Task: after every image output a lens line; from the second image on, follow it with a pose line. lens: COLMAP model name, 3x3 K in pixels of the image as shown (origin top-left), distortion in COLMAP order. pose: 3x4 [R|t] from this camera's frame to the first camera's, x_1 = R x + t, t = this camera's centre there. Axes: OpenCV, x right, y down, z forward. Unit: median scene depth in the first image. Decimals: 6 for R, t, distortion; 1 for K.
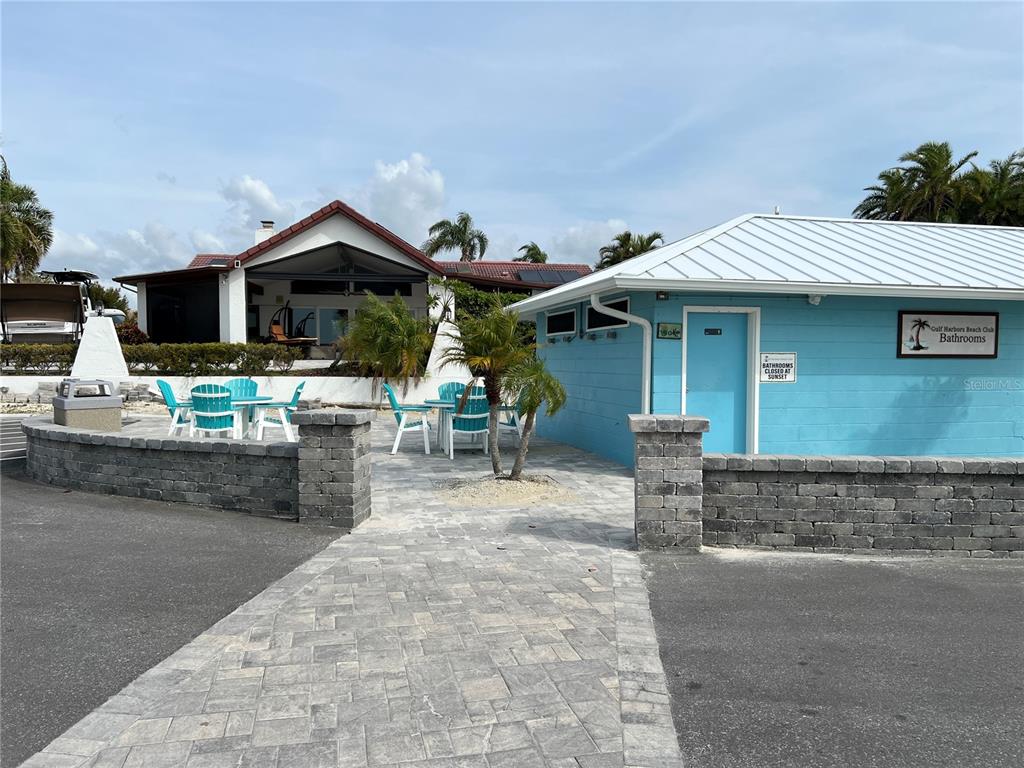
lens RADIAL K [[719.3, 0, 507.2], [0, 719.3, 389.4], [0, 0, 1]] dist [0.005576, -0.035339]
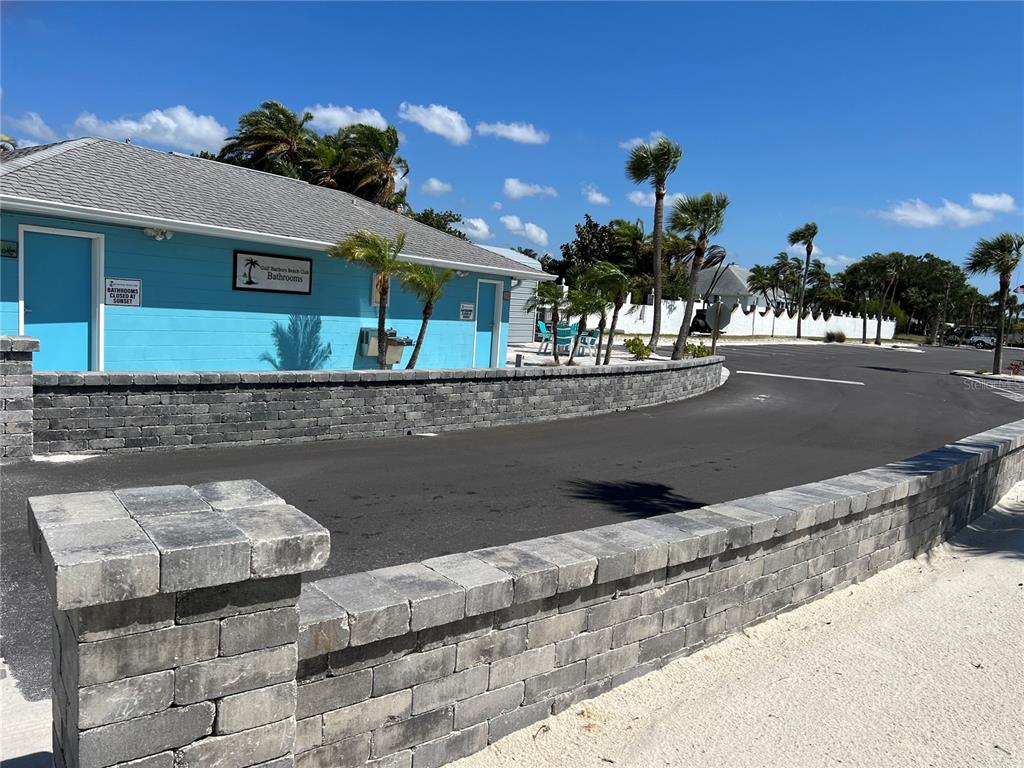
lens RADIAL K [[719.3, 0, 507.2], [0, 719.3, 389.4], [0, 0, 1]] dist [0.005576, -0.035339]
pose [[0.687328, -0.035510, 0.725478, -0.021740], [-0.043601, 0.994986, 0.090010, -0.011922], [-0.725037, -0.093498, 0.682334, -0.254575]]
